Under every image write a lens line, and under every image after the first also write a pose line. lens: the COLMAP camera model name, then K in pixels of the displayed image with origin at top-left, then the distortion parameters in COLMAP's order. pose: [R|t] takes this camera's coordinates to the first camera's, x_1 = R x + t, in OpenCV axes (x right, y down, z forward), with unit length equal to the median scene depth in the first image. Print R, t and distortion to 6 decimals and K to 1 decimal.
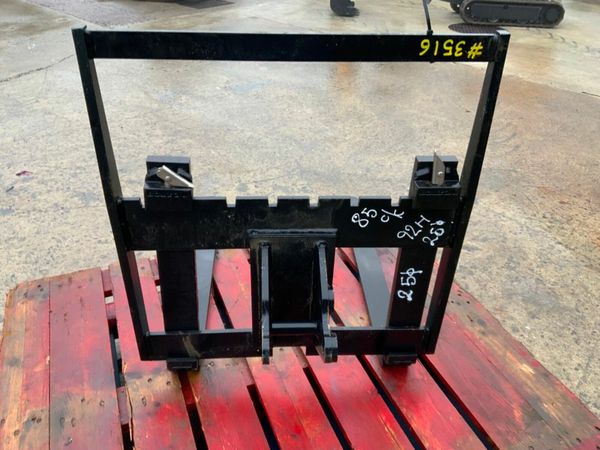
lens RADIAL K [[494.2, 0, 300.0], [0, 494.2, 225.0], [0, 0, 1]] dist [0.075876, -0.148423]
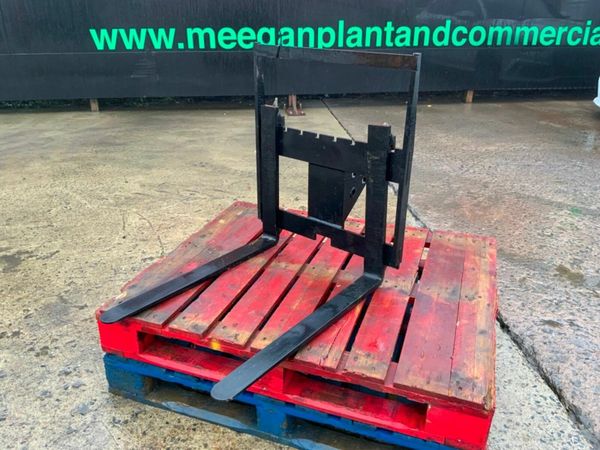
lens RADIAL K [[494.2, 0, 300.0], [0, 494.2, 225.0], [0, 0, 1]] dist [0.075876, -0.148423]
pose [[-0.741321, -0.300223, 0.600258, -0.922104], [0.352613, 0.586764, 0.728953, -0.993671], [-0.571058, 0.752047, -0.329118, 1.500101]]
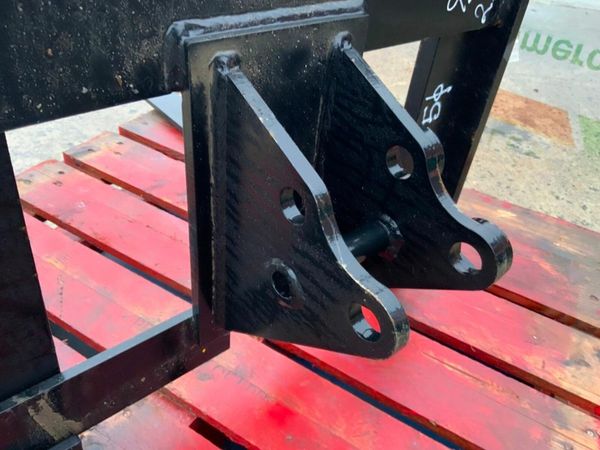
lens RADIAL K [[494.2, 0, 300.0], [0, 494.2, 225.0], [0, 0, 1]] dist [0.075876, -0.148423]
pose [[0.800533, -0.332089, 0.498862, -0.194979], [0.275874, 0.943188, 0.185174, 0.076530], [-0.532015, -0.010615, 0.846668, 0.530132]]
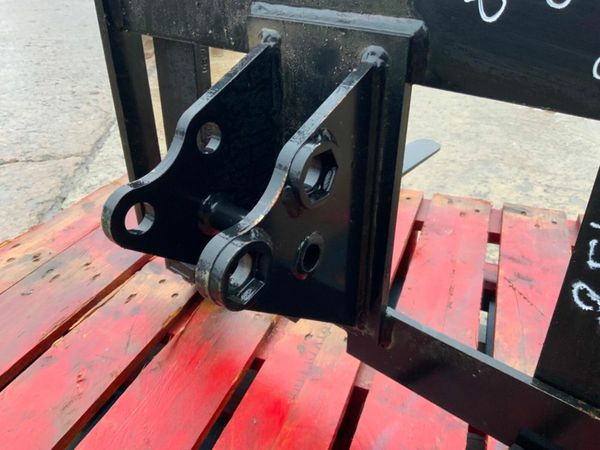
lens RADIAL K [[497.9, 0, 300.0], [0, 497.9, 225.0], [0, 0, 1]] dist [0.078471, -0.165360]
pose [[0.731090, 0.319705, -0.602741, 0.227374], [-0.365924, 0.929349, 0.049099, 0.132583], [0.575854, 0.184662, 0.796425, 0.533824]]
